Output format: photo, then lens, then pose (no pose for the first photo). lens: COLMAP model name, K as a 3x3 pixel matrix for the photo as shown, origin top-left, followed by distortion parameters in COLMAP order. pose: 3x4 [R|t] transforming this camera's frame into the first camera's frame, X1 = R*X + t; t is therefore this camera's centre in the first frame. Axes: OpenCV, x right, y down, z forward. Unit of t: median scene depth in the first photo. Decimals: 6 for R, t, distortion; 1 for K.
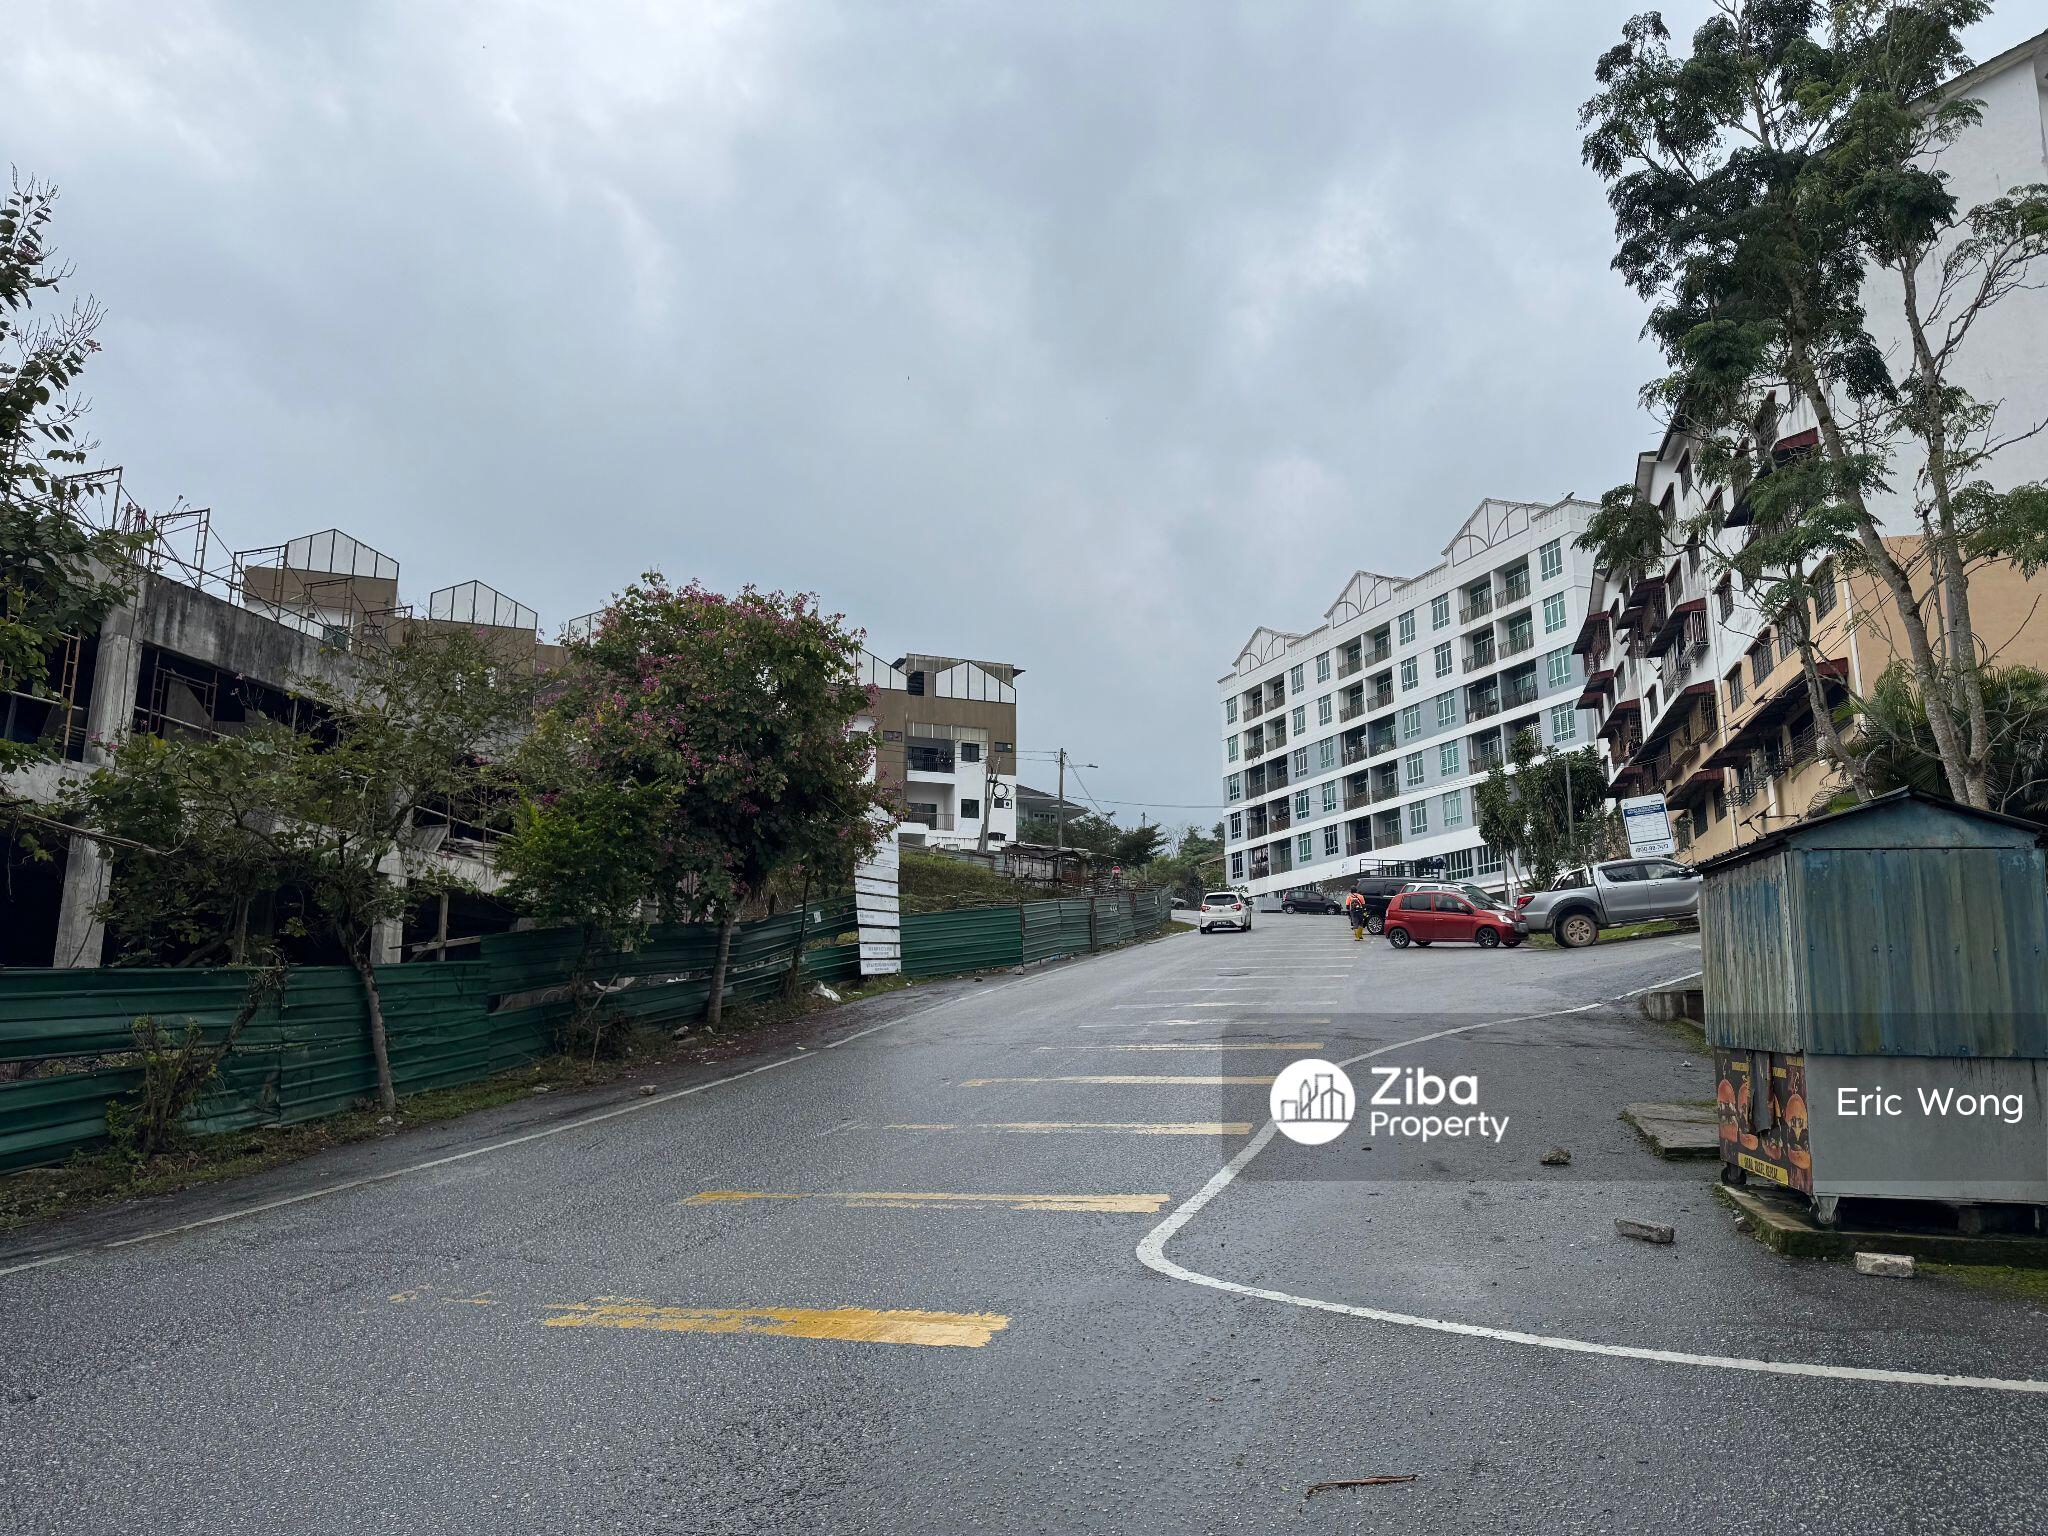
lens RADIAL K [[1425.9, 0, 1024.0], [0, 1425.9, 768.0], [0, 0, 1]] dist [0.098865, -0.102623]
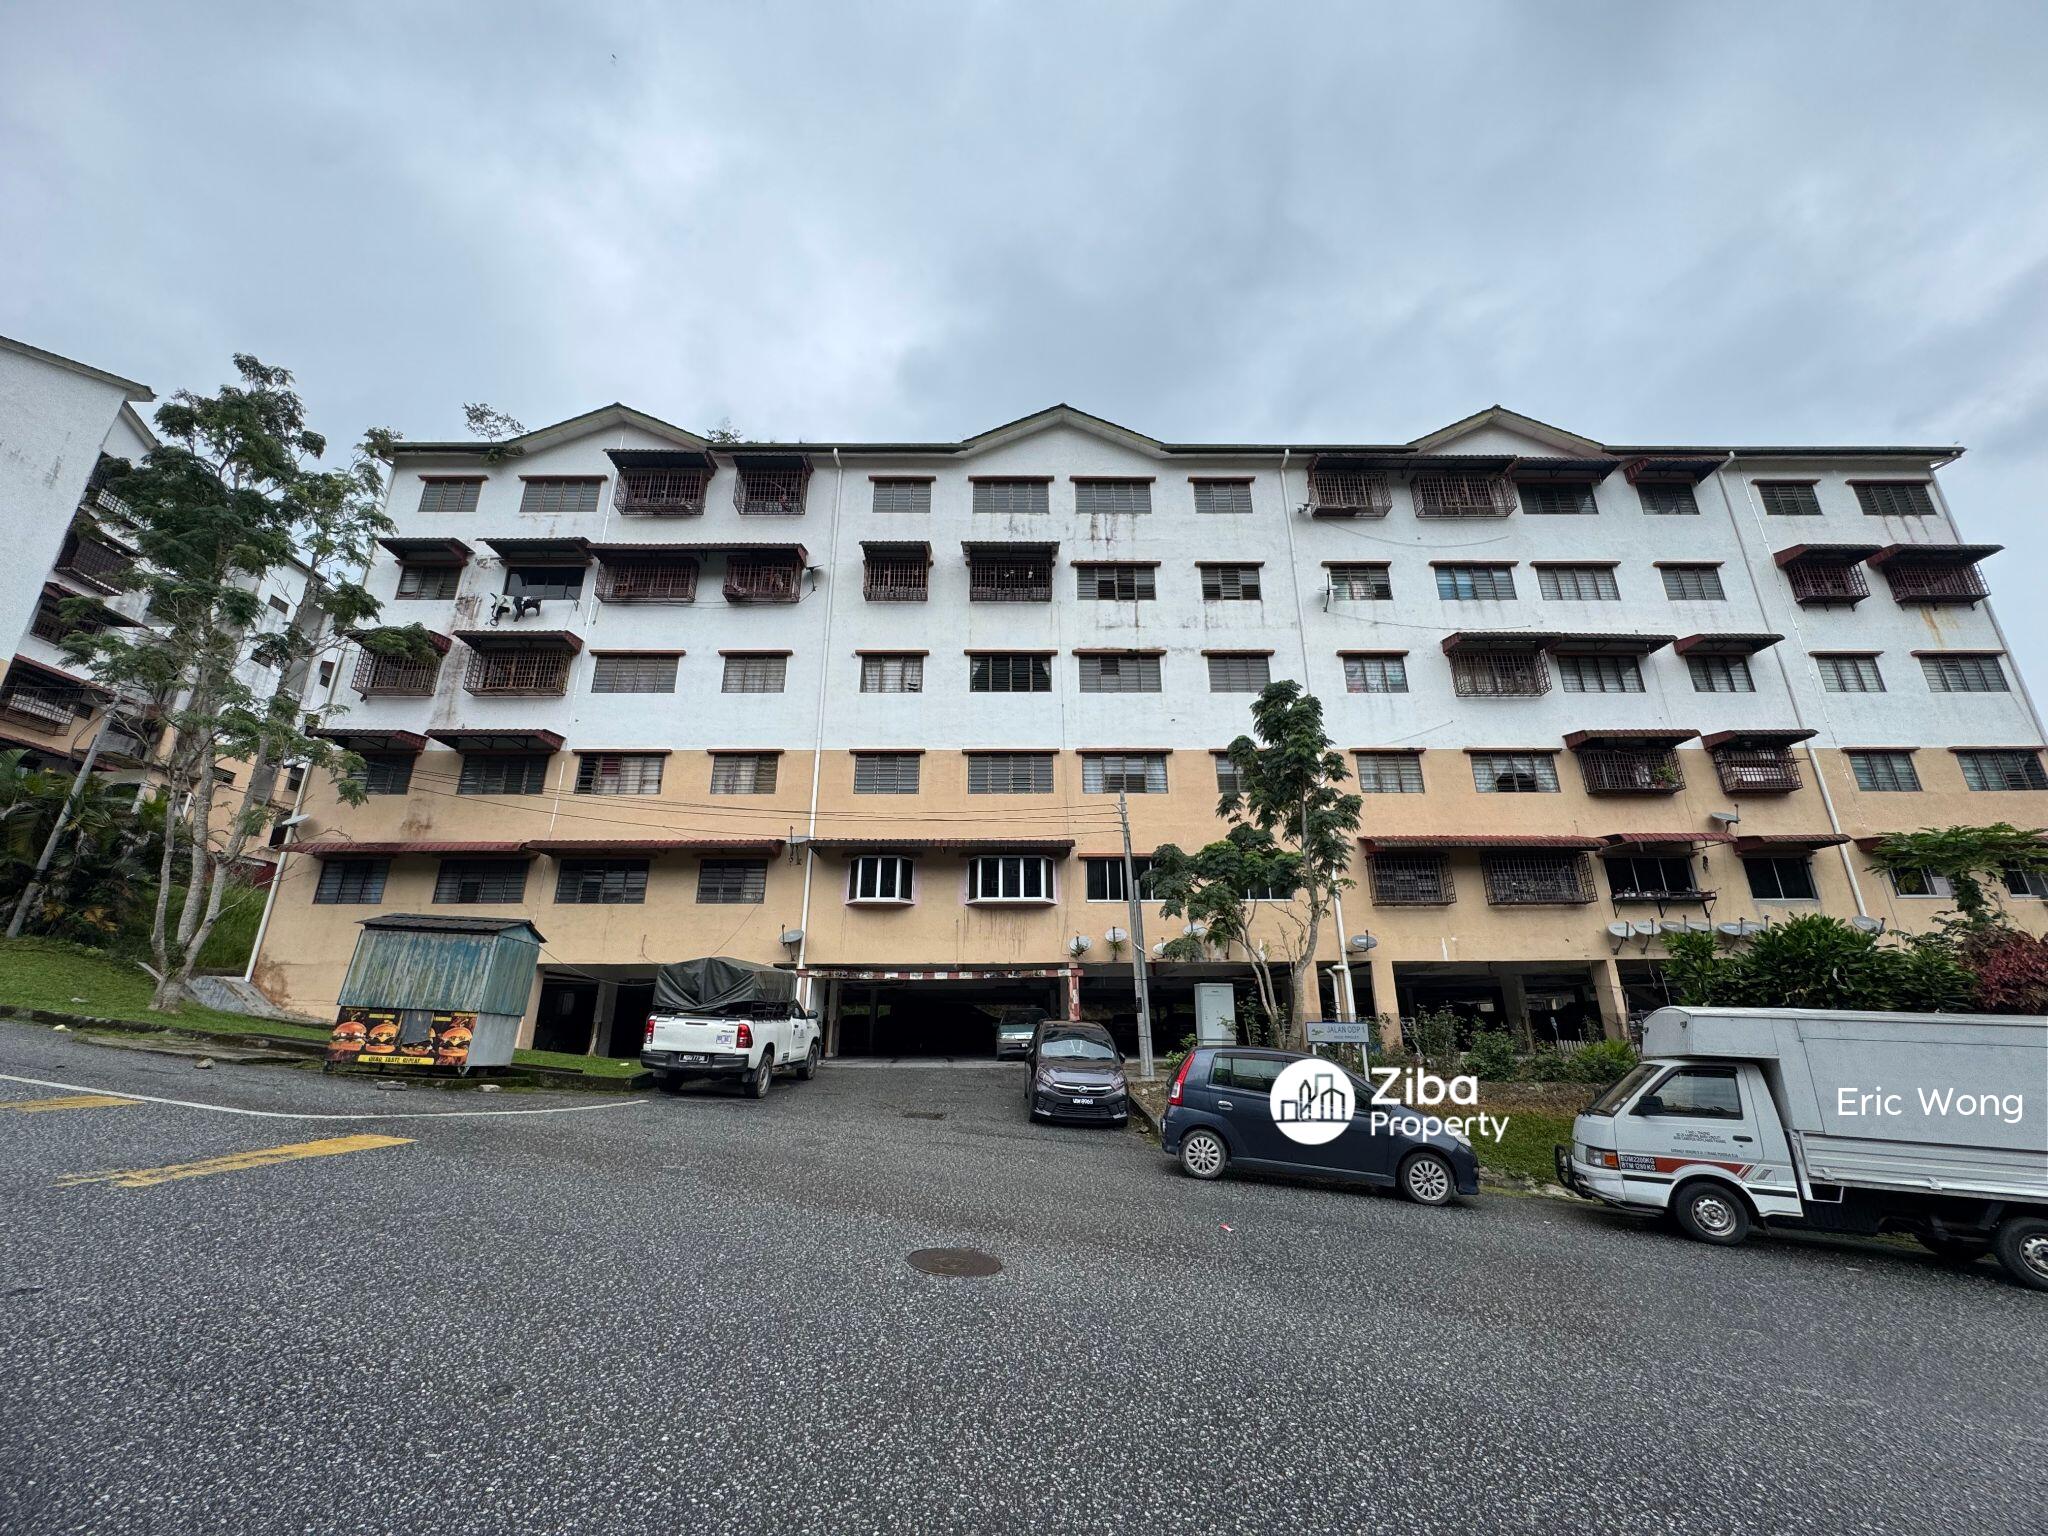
lens RADIAL K [[816.9, 0, 1024.0], [0, 816.9, 768.0], [0, 0, 1]] dist [-0.002424, -0.000233]
pose [[-0.267709, 0.307546, 0.913098, -0.152783], [-0.196296, 0.910403, -0.364190, 0.016787], [-0.943292, -0.276735, -0.183353, 0.055347]]
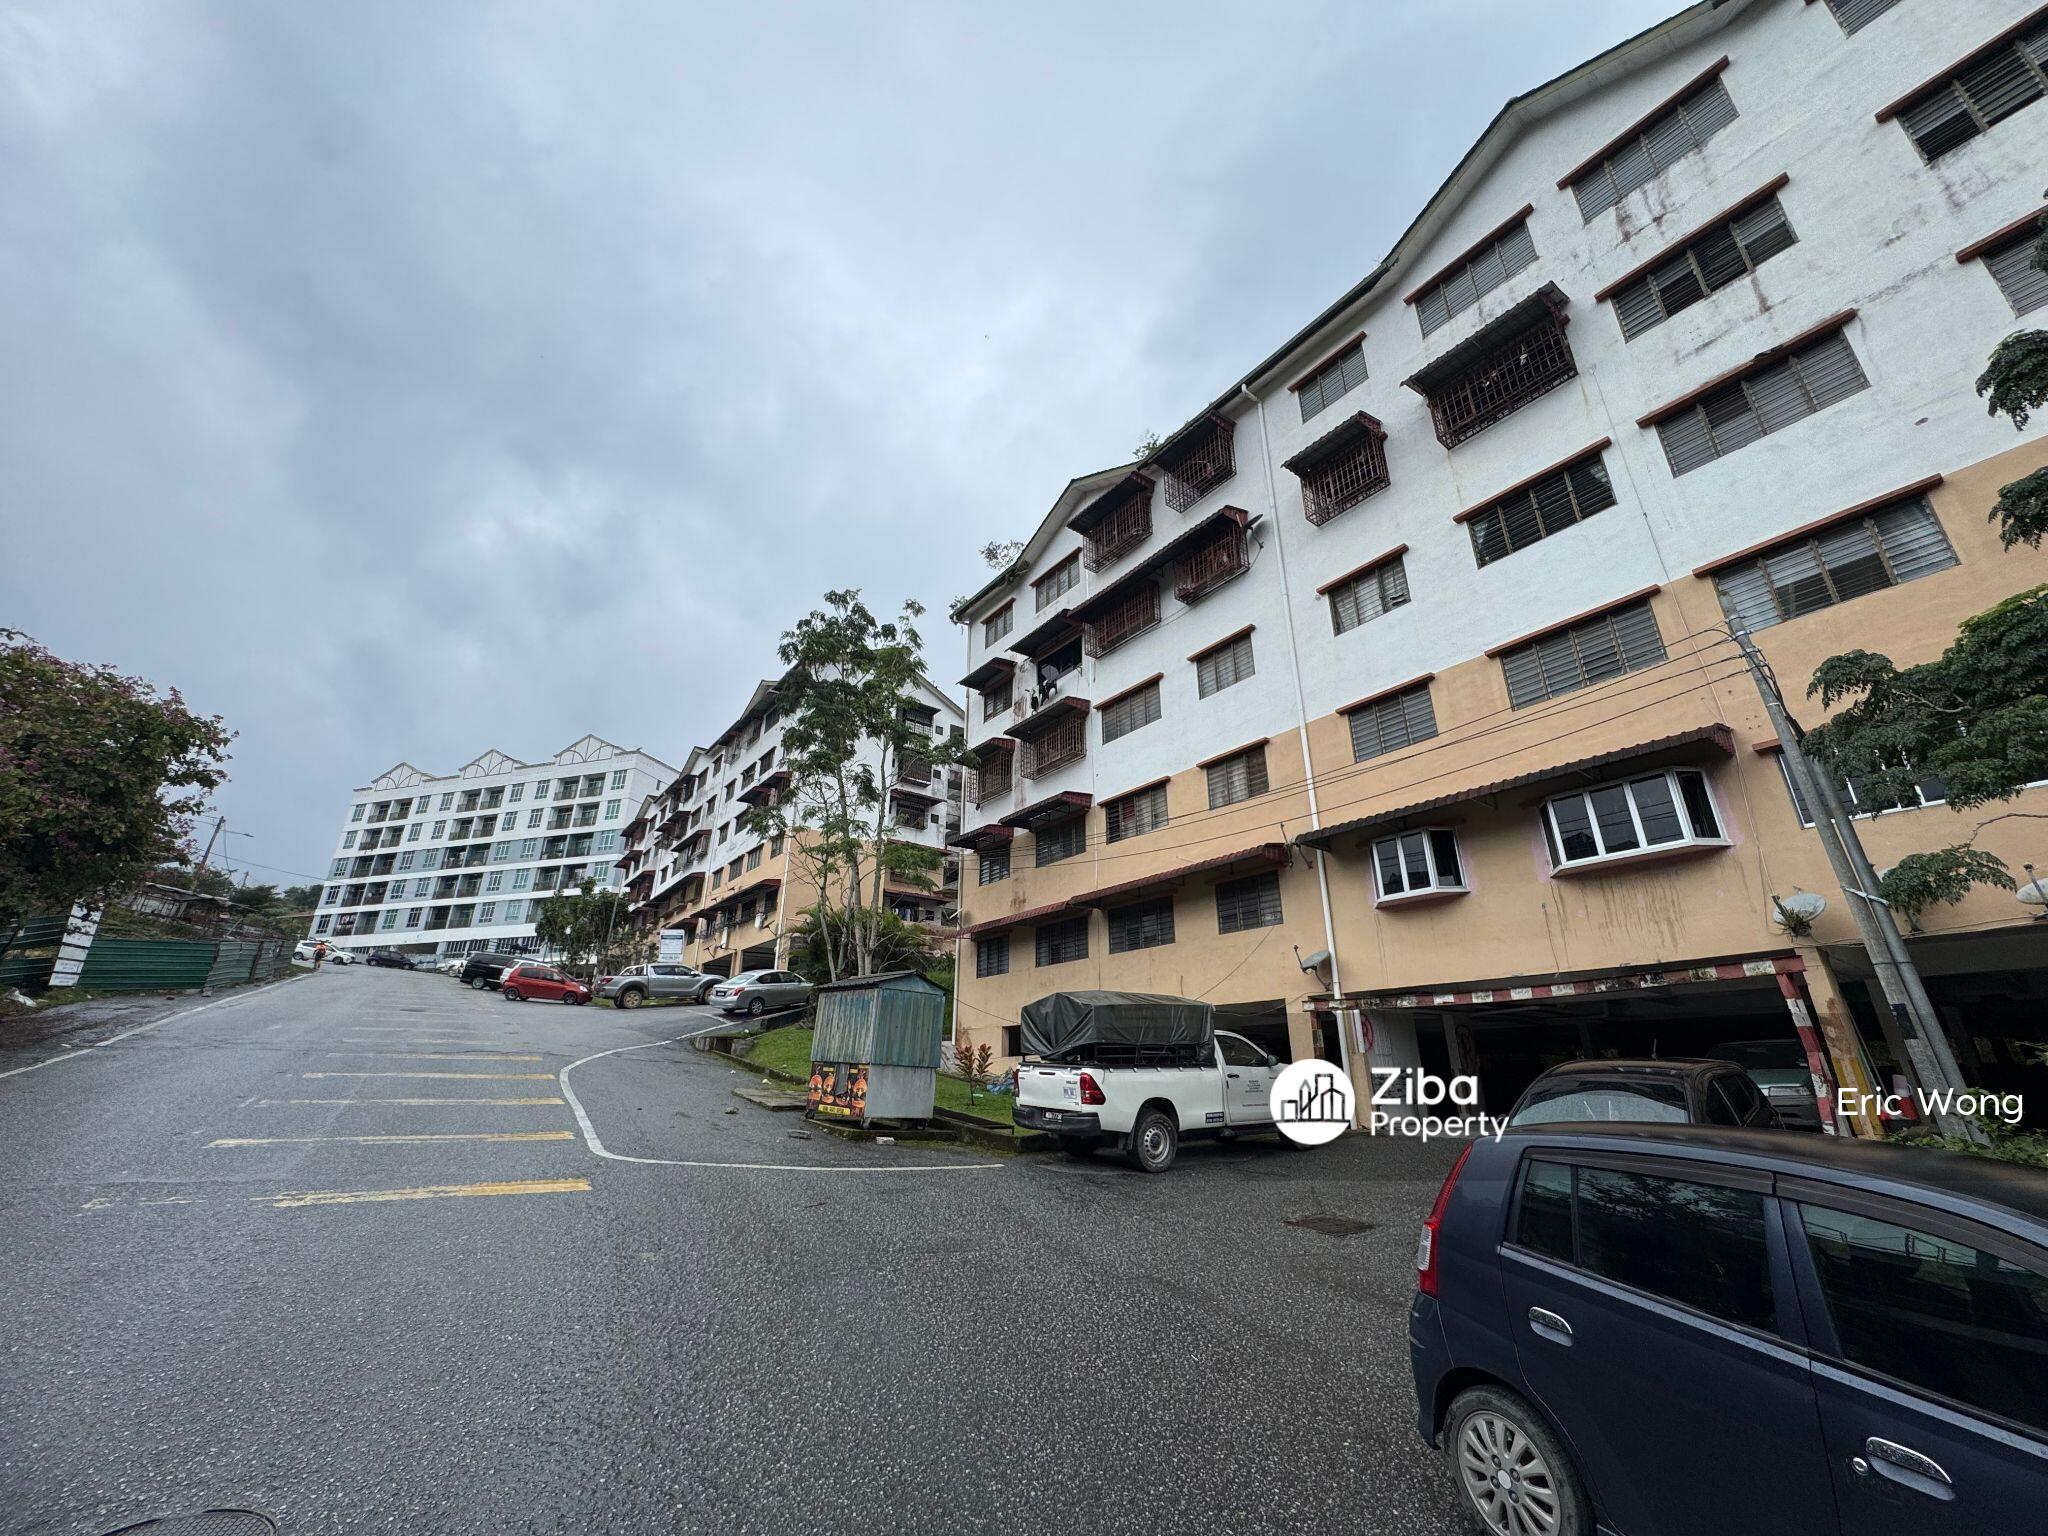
lens RADIAL K [[816.9, 0, 1024.0], [0, 816.9, 768.0], [0, 0, 1]] dist [-0.002424, -0.000233]
pose [[0.620963, 0.294836, 0.726276, -0.070767], [-0.171432, 0.955214, -0.241201, -0.002059], [-0.764864, 0.025270, 0.643696, -0.029179]]
